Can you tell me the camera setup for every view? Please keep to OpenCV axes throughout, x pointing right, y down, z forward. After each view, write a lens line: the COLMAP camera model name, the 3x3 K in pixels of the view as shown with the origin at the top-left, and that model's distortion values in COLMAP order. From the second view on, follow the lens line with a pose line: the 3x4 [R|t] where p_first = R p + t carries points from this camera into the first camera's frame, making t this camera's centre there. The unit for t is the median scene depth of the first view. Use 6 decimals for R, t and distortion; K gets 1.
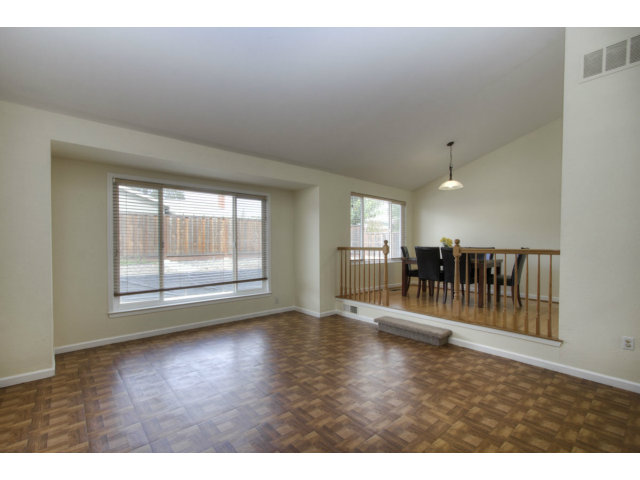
lens RADIAL K [[295.2, 0, 316.3], [0, 295.2, 249.1], [0, 0, 1]] dist [0.001457, 0.000821]
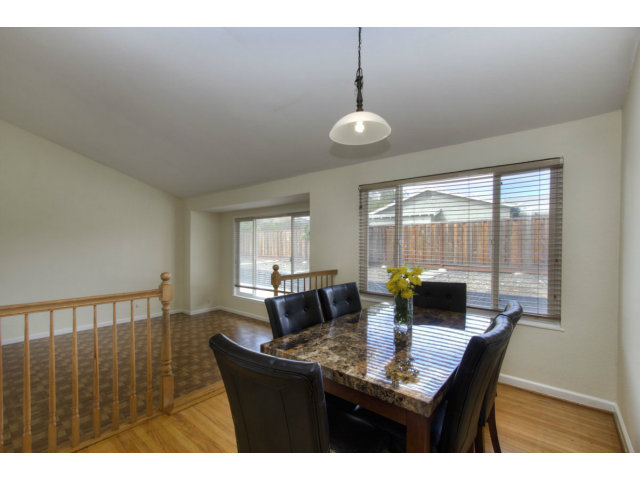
lens RADIAL K [[295.2, 0, 316.3], [0, 295.2, 249.1], [0, 0, 1]] dist [0.001457, 0.000821]
pose [[0.168389, 0.019402, -0.985530, 0.825091], [-0.018653, 0.999690, 0.016493, -0.071363], [0.985544, 0.015605, 0.168699, 0.907131]]
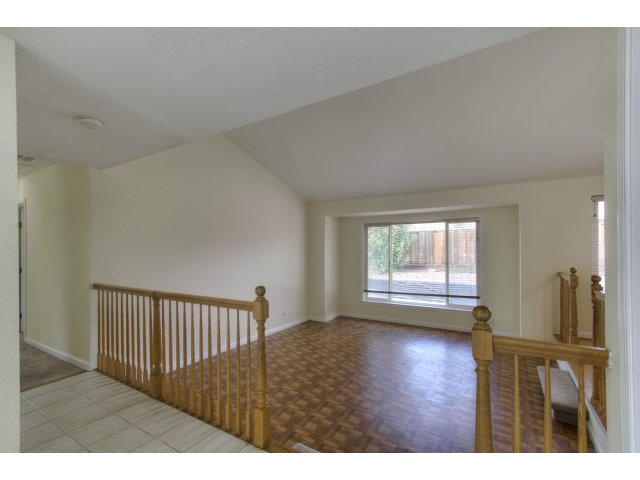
lens RADIAL K [[295.2, 0, 316.3], [0, 295.2, 249.1], [0, 0, 1]] dist [0.001457, 0.000821]
pose [[0.318822, 0.001219, -0.947814, 0.655858], [-0.014568, 0.999887, -0.003614, -0.059077], [0.947703, 0.014960, 0.318803, 0.147841]]
